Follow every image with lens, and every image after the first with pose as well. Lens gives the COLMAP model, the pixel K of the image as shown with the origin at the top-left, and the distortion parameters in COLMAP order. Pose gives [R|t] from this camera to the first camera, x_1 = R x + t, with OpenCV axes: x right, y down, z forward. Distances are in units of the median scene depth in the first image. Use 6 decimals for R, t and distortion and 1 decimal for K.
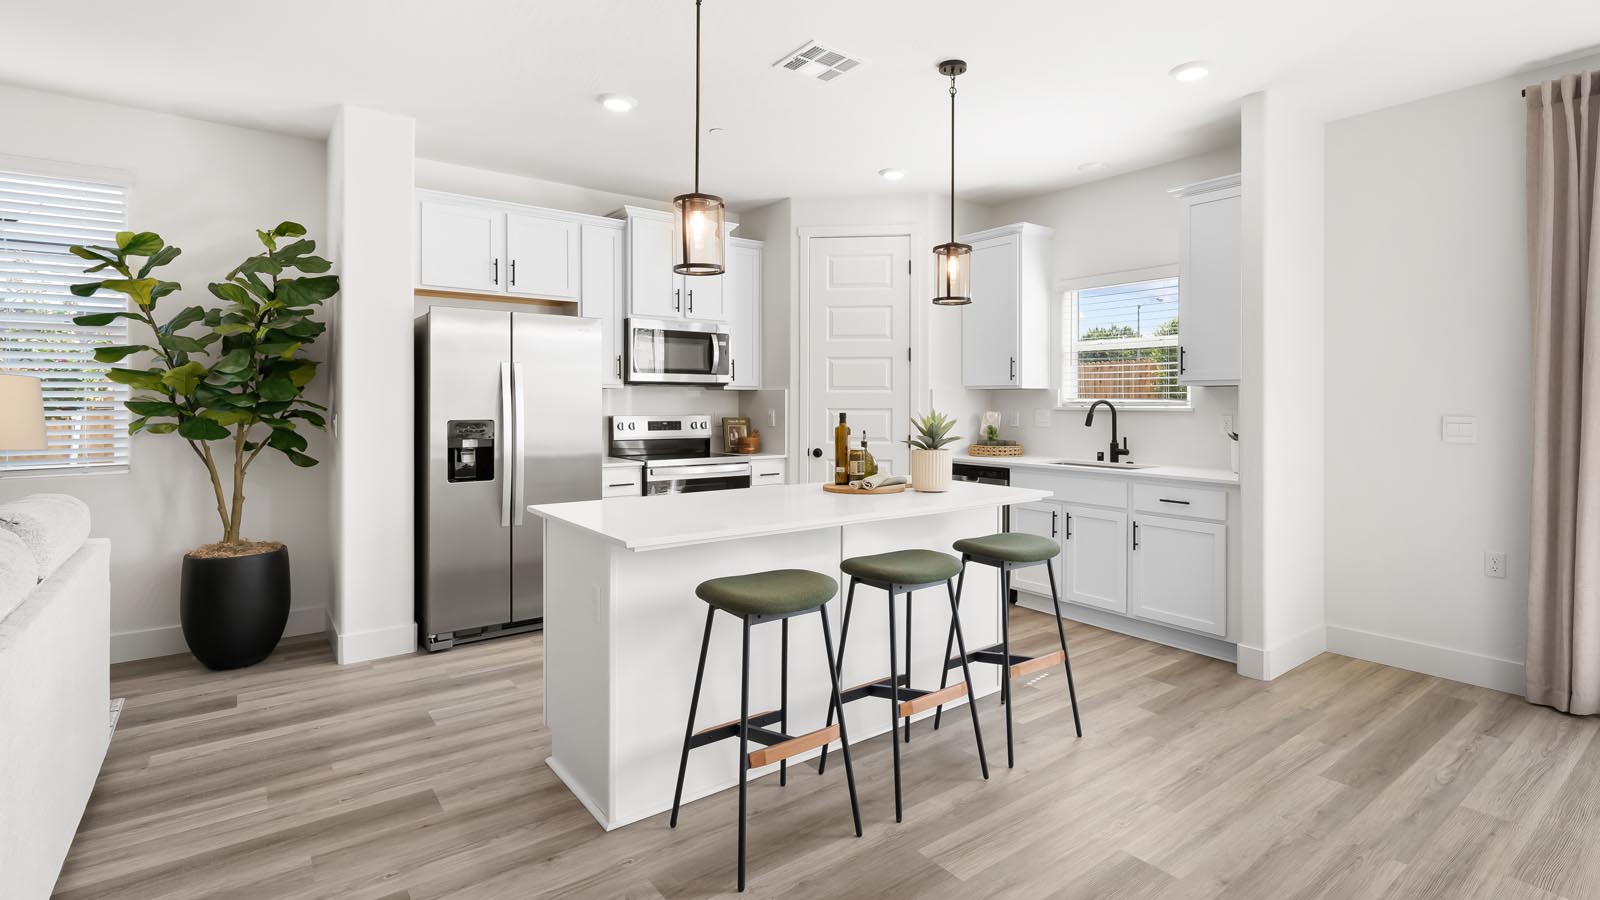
lens RADIAL K [[747.1, 0, 833.8], [0, 747.1, 399.2], [0, 0, 1]] dist [-0.002578, 0.000349]
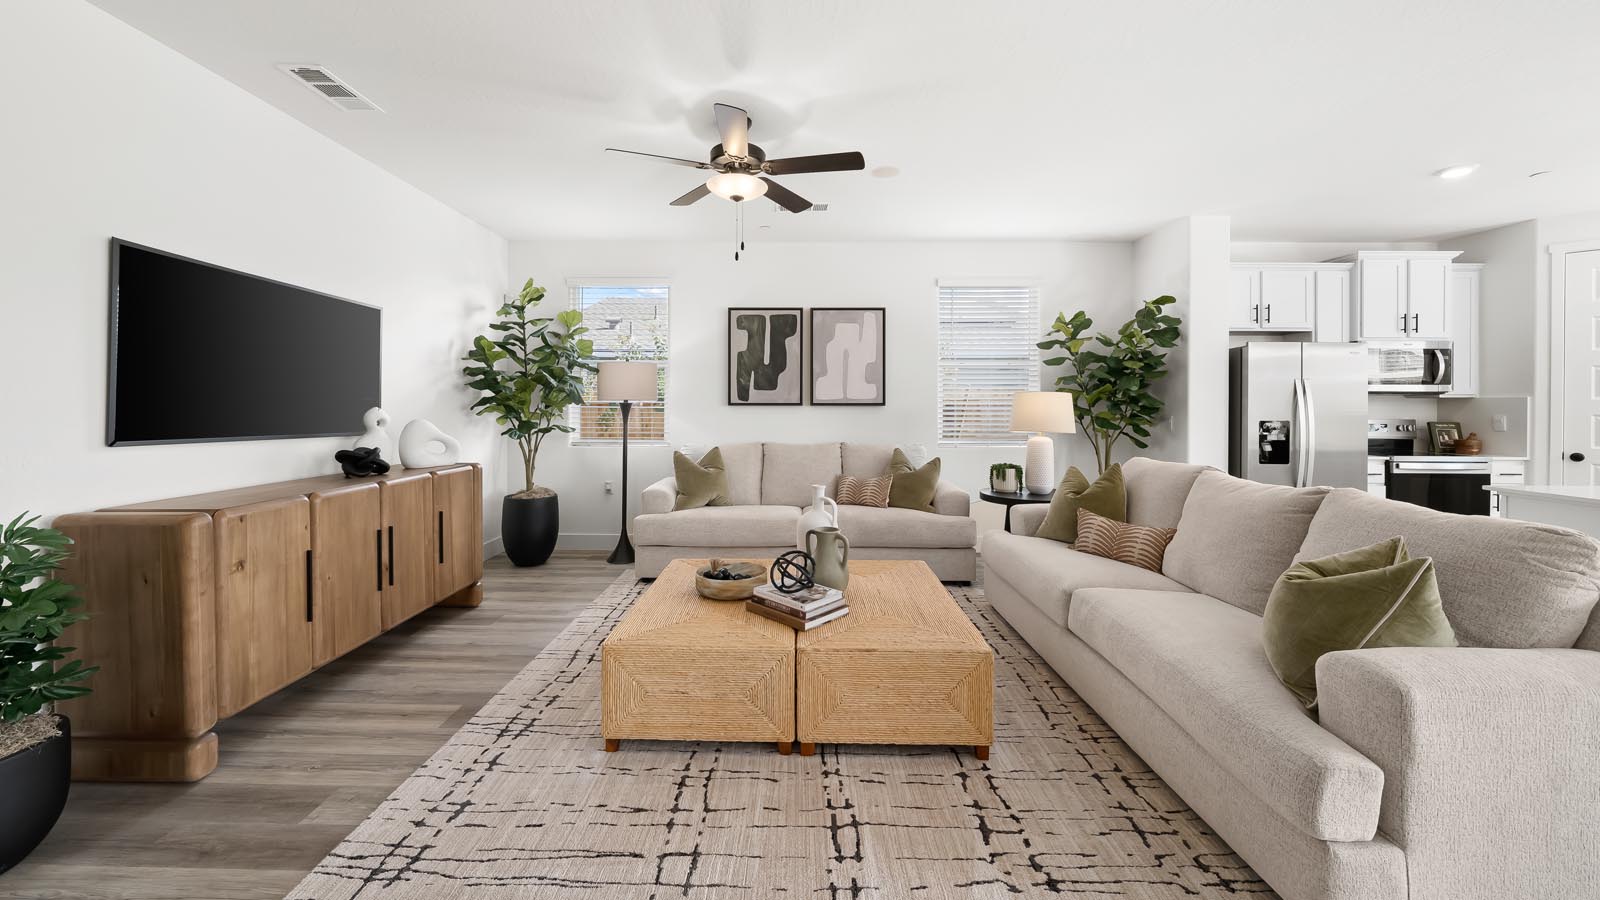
lens RADIAL K [[568.1, 0, 789.1], [0, 568.1, 402.1], [0, 0, 1]] dist [-0.010333, -0.000184]
pose [[0.776934, -0.001482, -0.629581, -0.434408], [-0.000280, 0.999996, -0.002699, -0.003411], [0.629582, 0.002273, 0.776931, -0.336387]]
